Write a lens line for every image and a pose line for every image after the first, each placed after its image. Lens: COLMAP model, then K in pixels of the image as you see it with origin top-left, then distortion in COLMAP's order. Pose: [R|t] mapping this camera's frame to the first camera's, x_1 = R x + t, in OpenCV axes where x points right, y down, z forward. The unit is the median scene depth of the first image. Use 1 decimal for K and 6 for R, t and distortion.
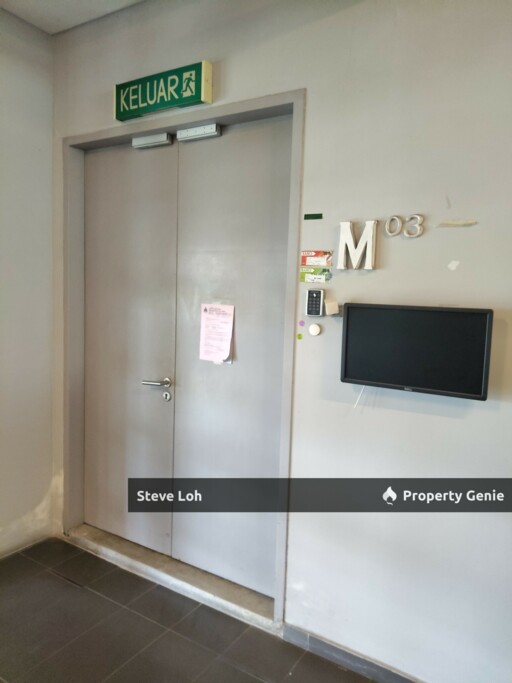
lens RADIAL K [[507.9, 0, 250.4], [0, 507.9, 337.7], [0, 0, 1]] dist [0.037159, -0.049437]
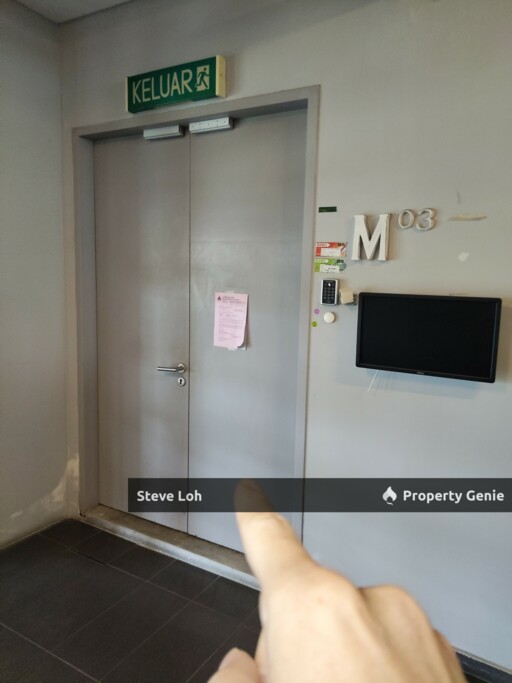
lens RADIAL K [[507.9, 0, 250.8], [0, 507.9, 337.6], [0, 0, 1]] dist [0.037159, -0.049437]
pose [[0.999368, -0.013069, 0.033043, -0.063148], [0.011822, 0.999220, 0.037671, -0.013810], [-0.033510, -0.037257, 0.998744, -0.044033]]
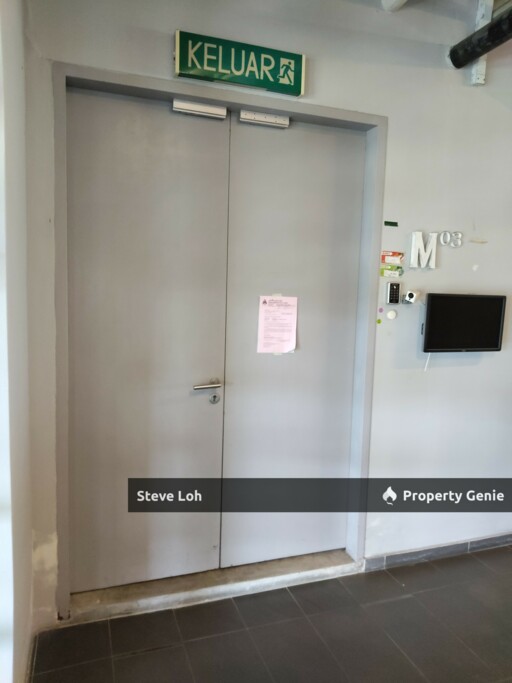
lens RADIAL K [[507.9, 0, 260.1], [0, 507.9, 339.5], [0, 0, 1]] dist [0.037159, -0.049437]
pose [[0.609522, -0.092544, 0.787349, -0.936558], [0.061098, 0.995693, 0.069734, -0.055010], [-0.790411, 0.005602, 0.612551, 0.428485]]
